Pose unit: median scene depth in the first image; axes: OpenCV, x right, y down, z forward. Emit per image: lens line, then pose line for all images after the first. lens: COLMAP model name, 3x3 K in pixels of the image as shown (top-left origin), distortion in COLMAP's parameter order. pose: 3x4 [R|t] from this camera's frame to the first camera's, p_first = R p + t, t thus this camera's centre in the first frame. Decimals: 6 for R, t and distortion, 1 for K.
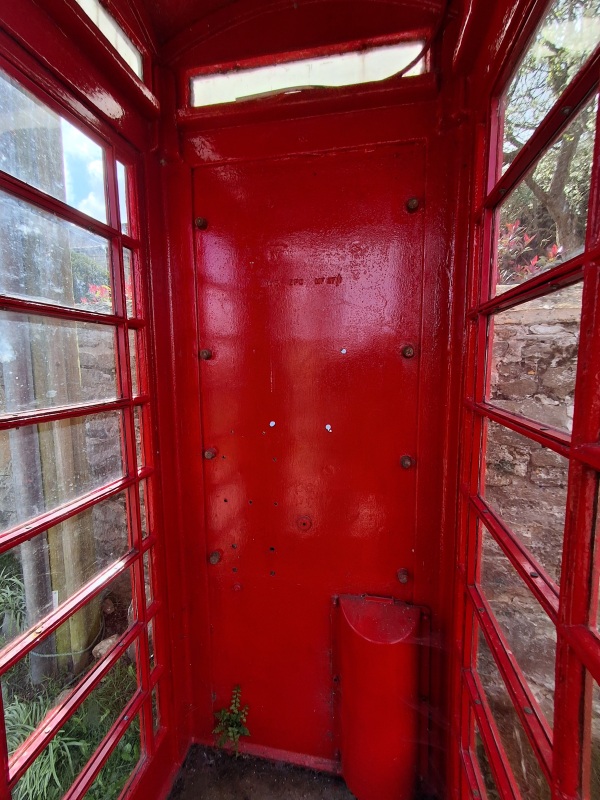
lens RADIAL K [[367.6, 0, 300.0], [0, 367.6, 400.0], [0, 0, 1]] dist [0.000252, 0.000015]
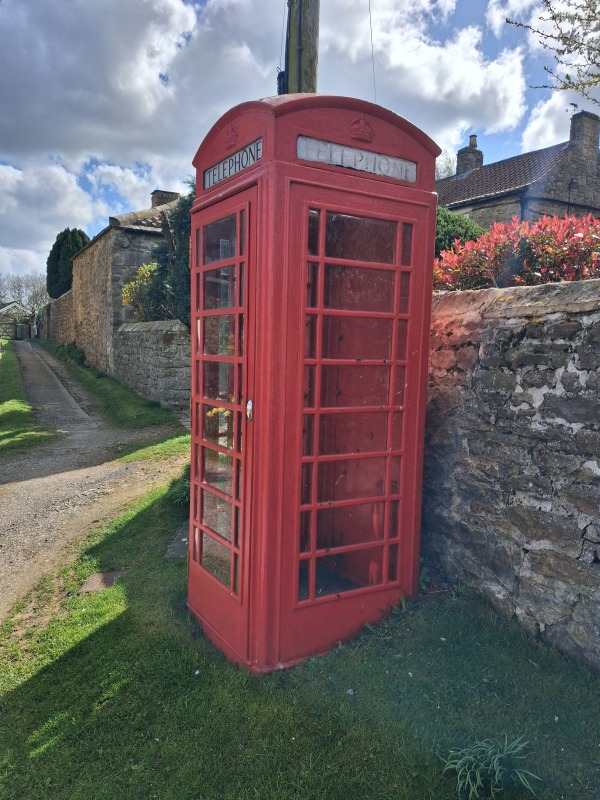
lens RADIAL K [[608.0, 0, 300.0], [0, 608.0, 400.0], [0, 0, 1]] dist [-0.034502, -0.003405]
pose [[0.670276, 0.089231, -0.736728, 1.855133], [-0.107736, 0.993928, 0.022365, 0.144982], [0.734250, 0.064381, 0.675820, -1.154110]]
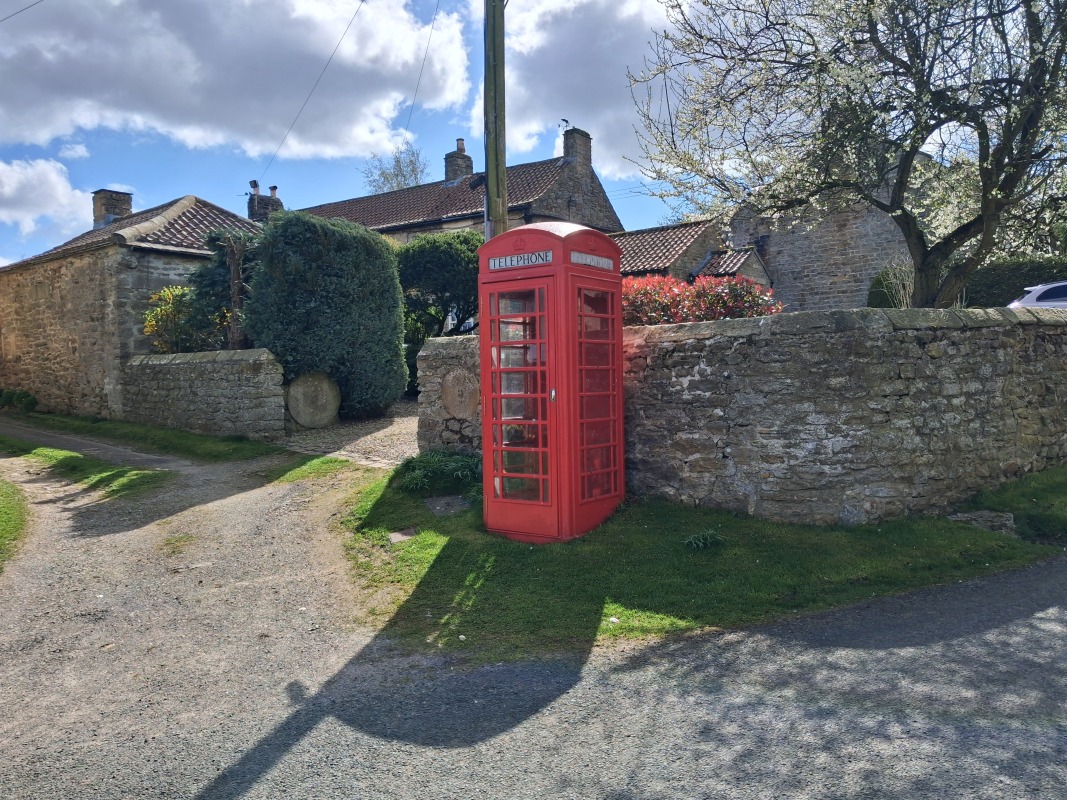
lens RADIAL K [[811.0, 0, 533.5], [0, 811.0, 400.0], [0, 0, 1]] dist [-0.034502, -0.003405]
pose [[0.920682, -0.002649, -0.390305, 2.069881], [-0.020685, 0.998241, -0.055568, 0.562712], [0.389765, 0.059234, 0.919007, -4.756594]]
